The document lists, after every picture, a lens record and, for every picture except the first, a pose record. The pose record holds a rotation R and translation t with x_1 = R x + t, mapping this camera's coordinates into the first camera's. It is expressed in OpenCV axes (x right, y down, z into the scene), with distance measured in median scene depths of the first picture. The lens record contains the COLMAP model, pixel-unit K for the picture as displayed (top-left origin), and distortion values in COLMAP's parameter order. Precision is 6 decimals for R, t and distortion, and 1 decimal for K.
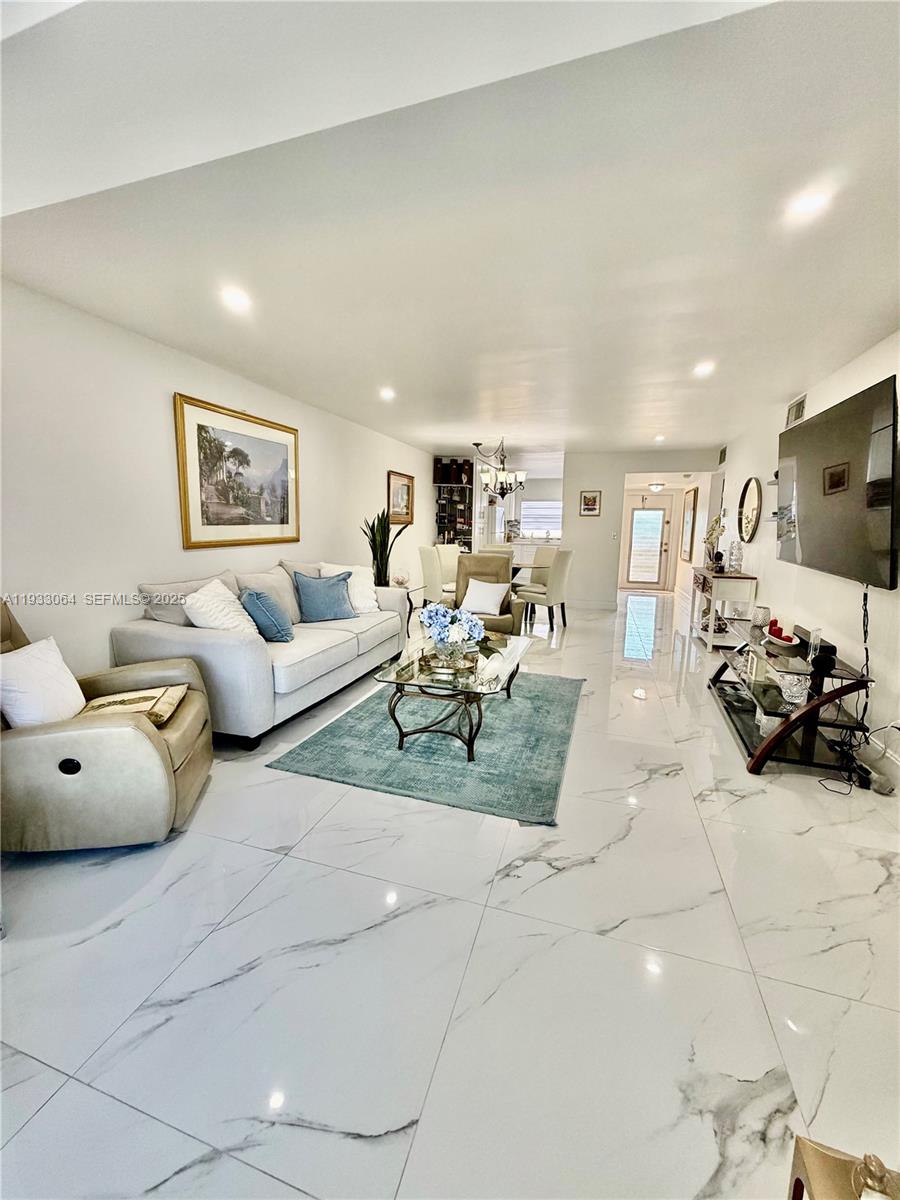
lens RADIAL K [[478.5, 0, 448.5], [0, 478.5, 594.2], [0, 0, 1]] dist [0.005684, -0.000348]
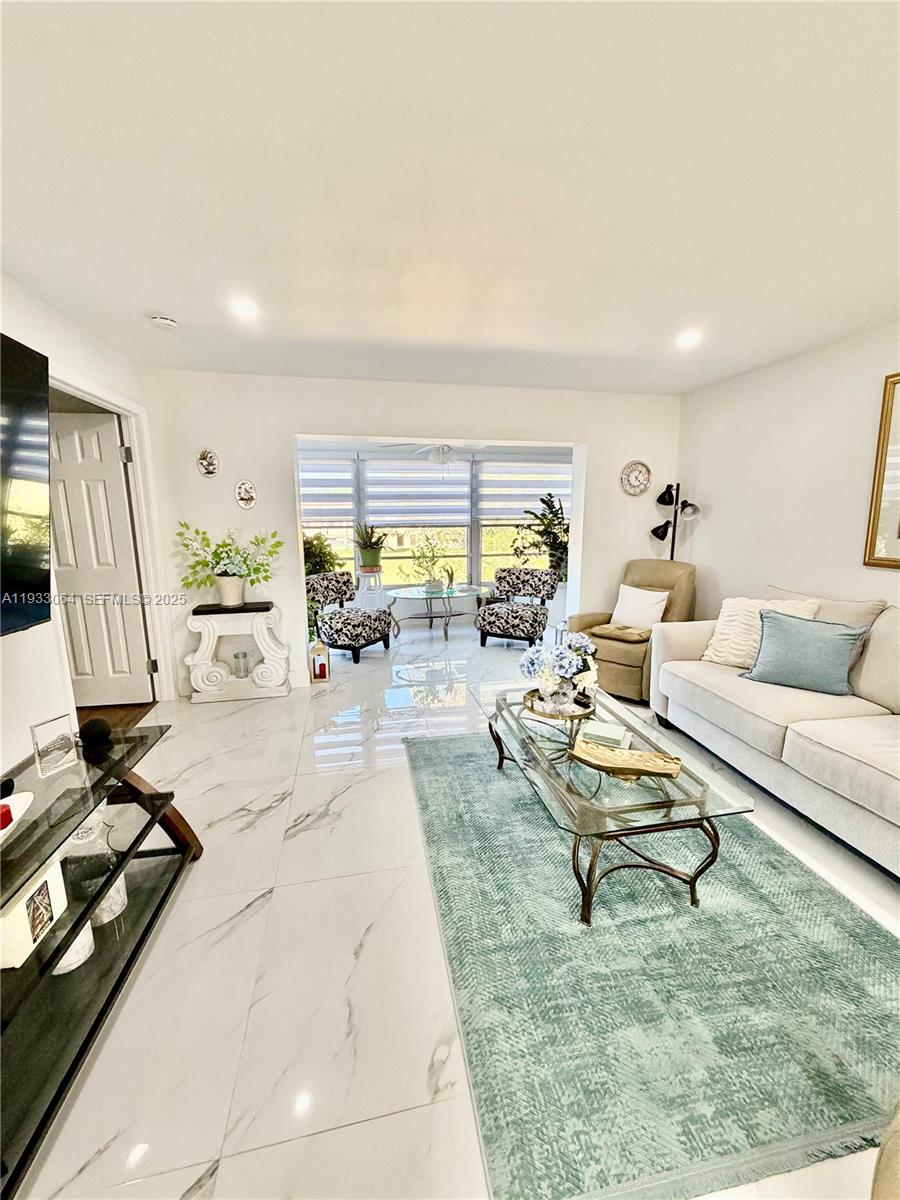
lens RADIAL K [[478.5, 0, 448.4], [0, 478.5, 596.4], [0, 0, 1]] dist [0.005684, -0.000348]
pose [[-0.871971, 0.078744, -0.483183, 0.515834], [-0.075150, 0.953751, 0.291051, -0.243986], [0.483755, 0.290099, -0.825726, 1.434986]]
